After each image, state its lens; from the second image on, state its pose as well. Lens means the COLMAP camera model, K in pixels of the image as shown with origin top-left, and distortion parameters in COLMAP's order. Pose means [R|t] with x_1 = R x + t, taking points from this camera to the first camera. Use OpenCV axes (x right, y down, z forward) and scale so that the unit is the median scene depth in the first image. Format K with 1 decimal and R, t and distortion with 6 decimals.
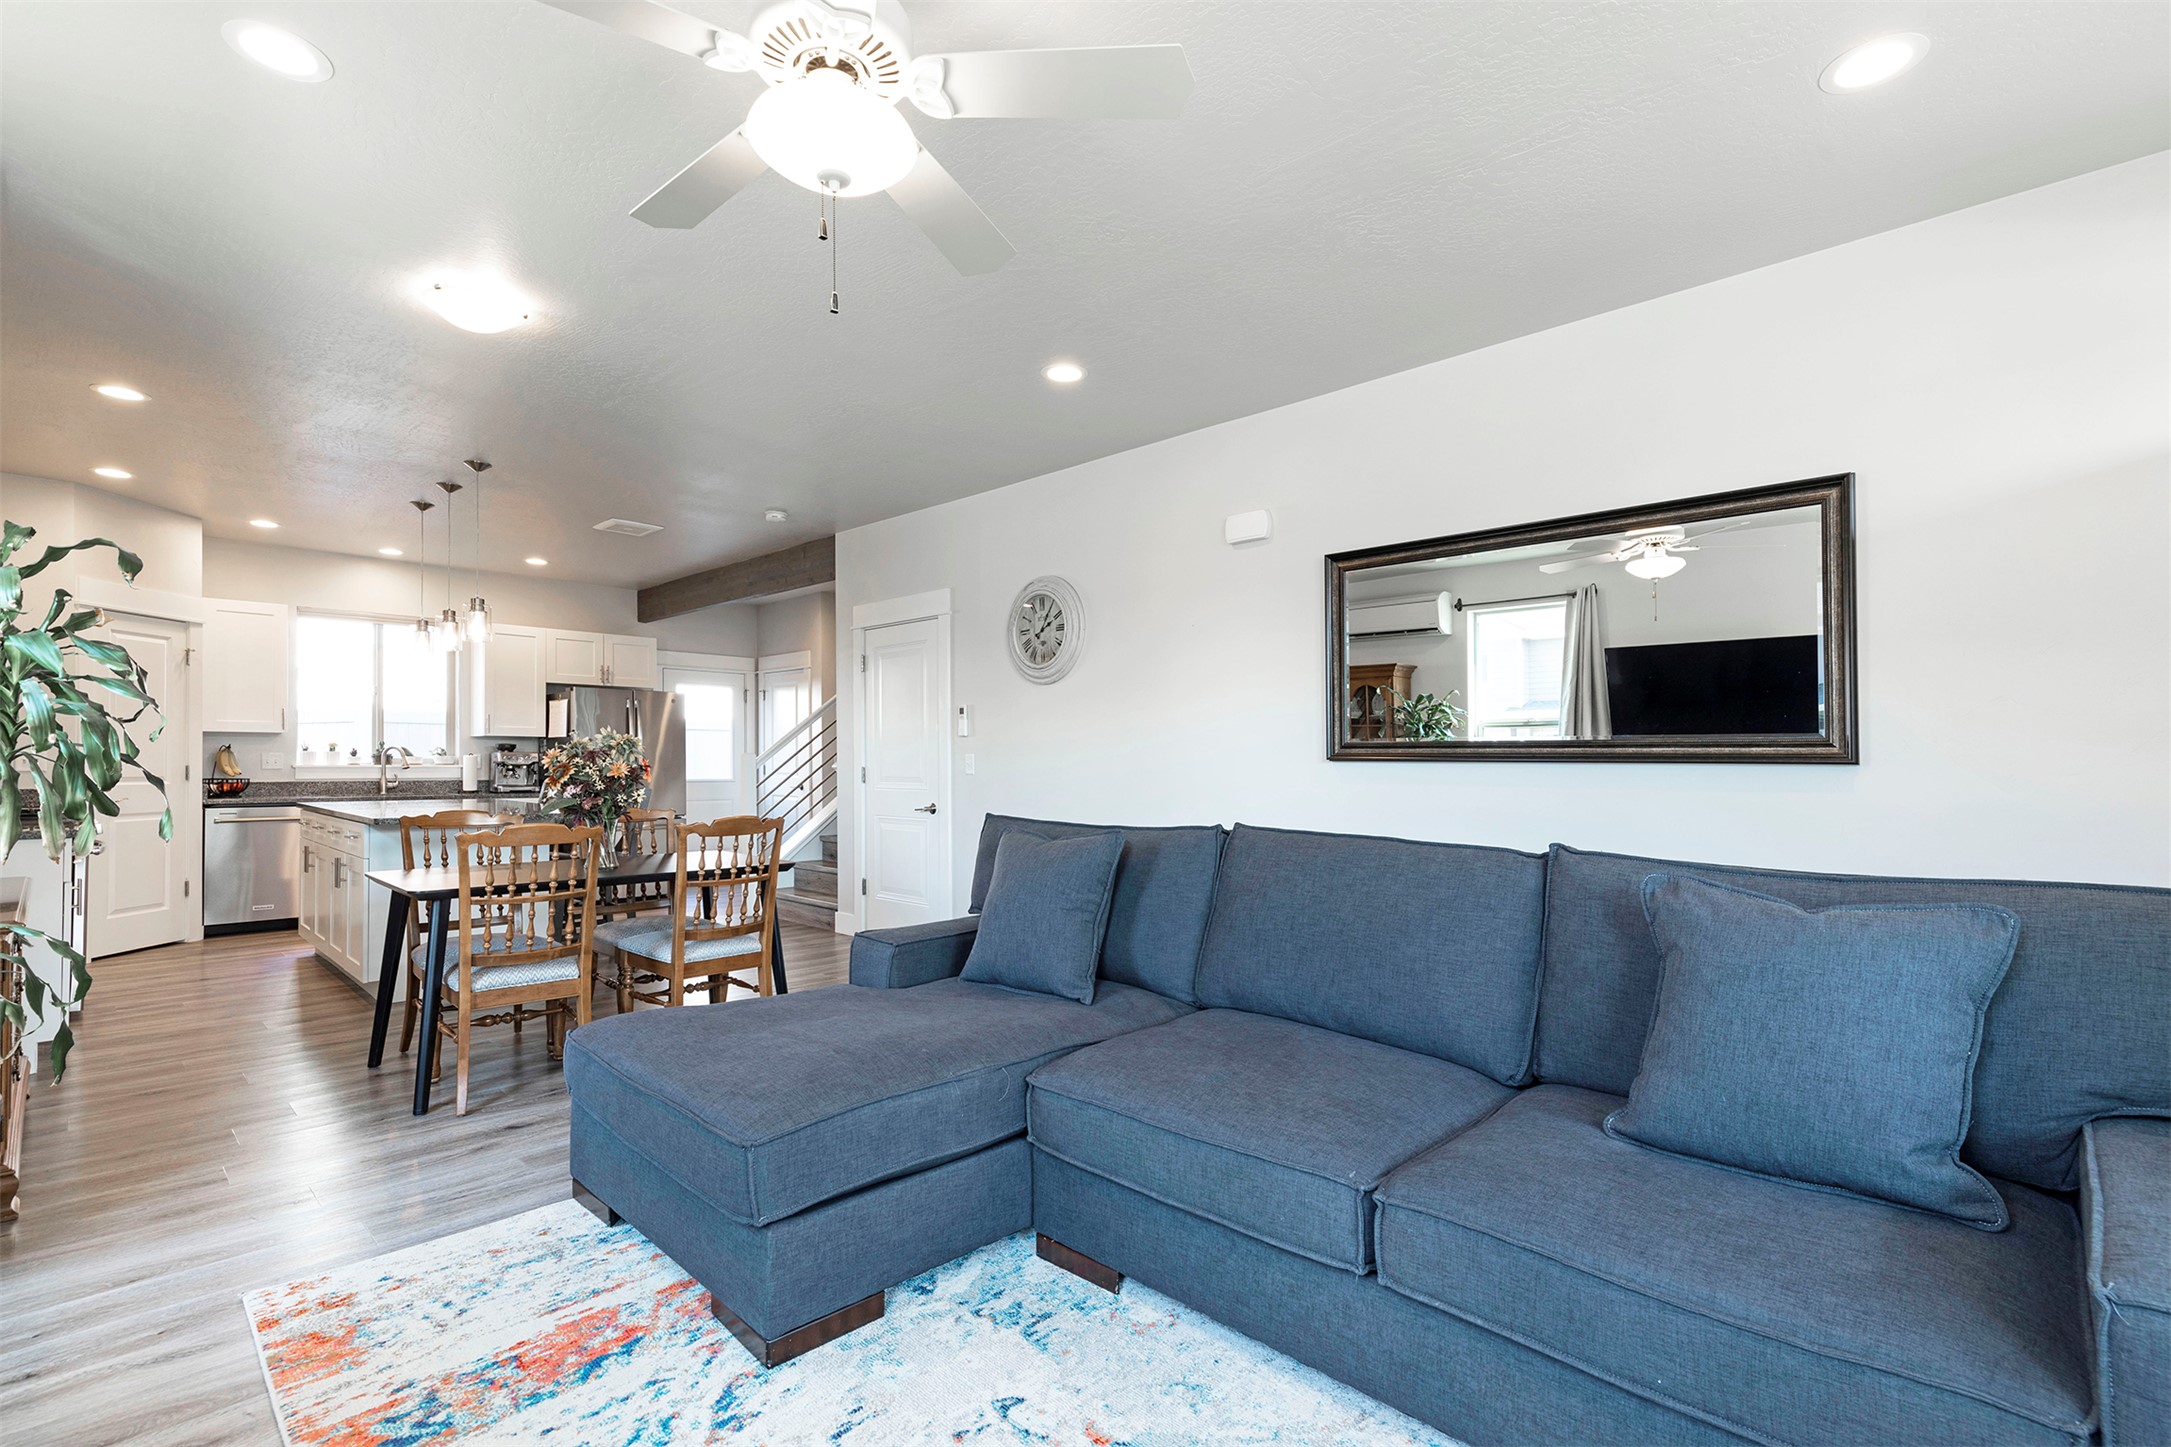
lens RADIAL K [[986.1, 0, 1072.0], [0, 986.1, 716.5], [0, 0, 1]] dist [0.007132, -0.001911]
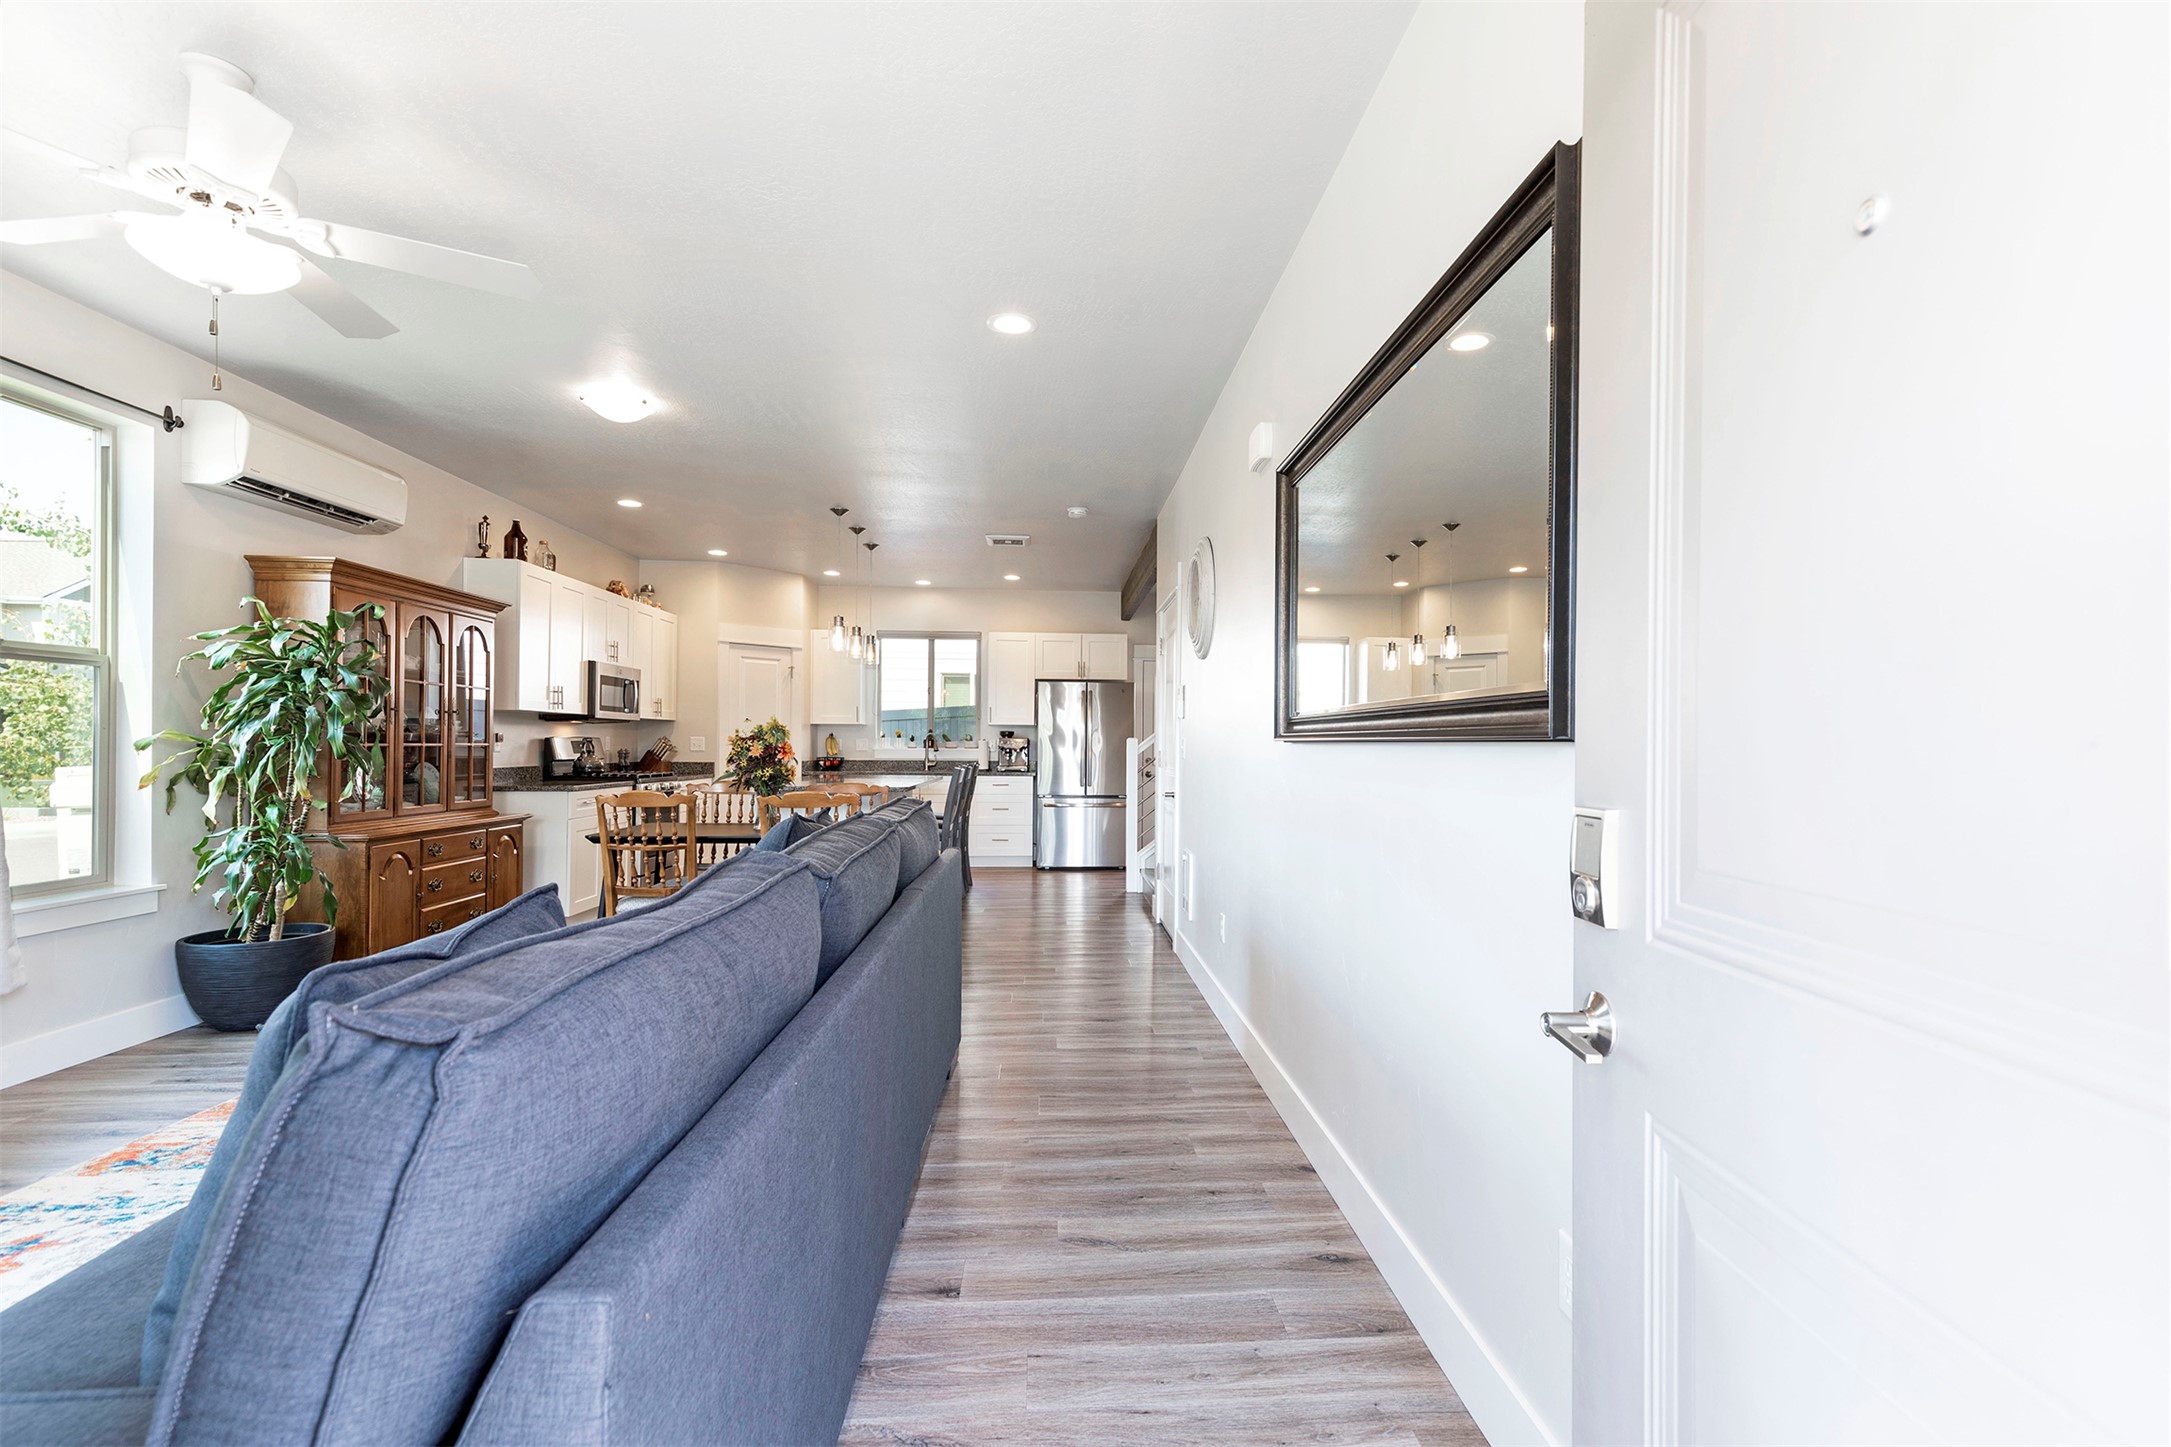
lens RADIAL K [[986.1, 0, 1115.6], [0, 986.1, 742.9], [0, 0, 1]] dist [0.007132, -0.001911]
pose [[0.748034, 0.001462, -0.663659, 0.381153], [0.024662, 0.999246, 0.029999, 0.009975], [0.663203, -0.038808, 0.747433, 0.212165]]
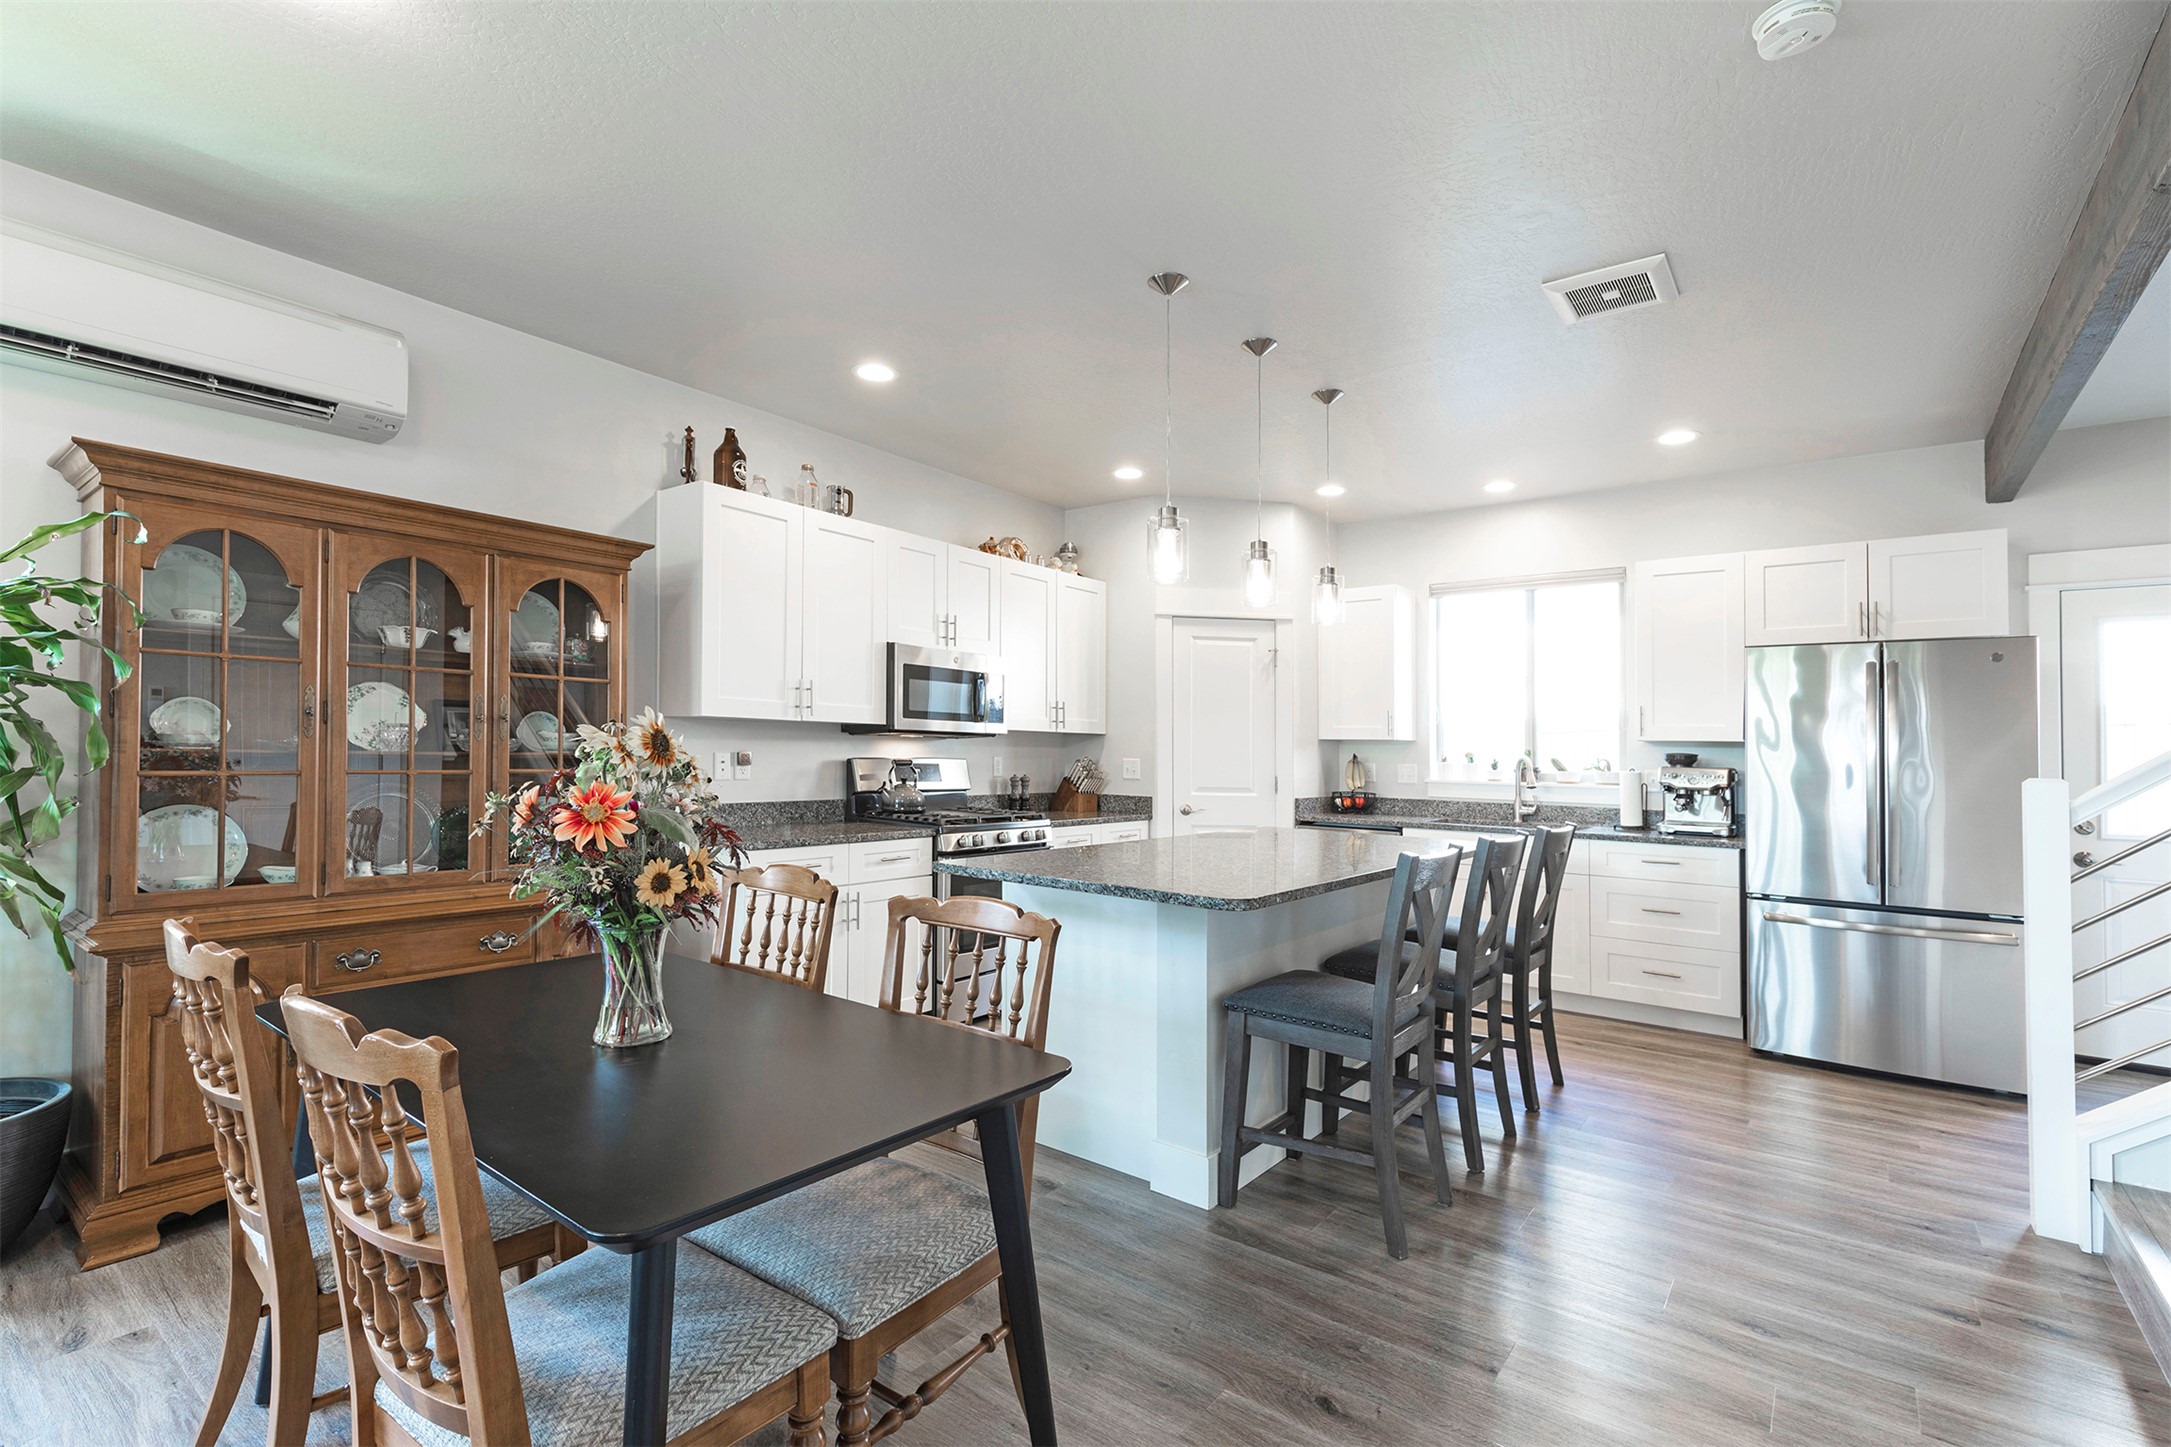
lens RADIAL K [[986.1, 0, 1077.5], [0, 986.1, 718.2], [0, 0, 1]] dist [0.007132, -0.001911]
pose [[0.112017, -0.034070, -0.993122, -0.012821], [0.026039, 0.999170, -0.031341, 0.017747], [0.993365, -0.022350, 0.112812, 0.653330]]
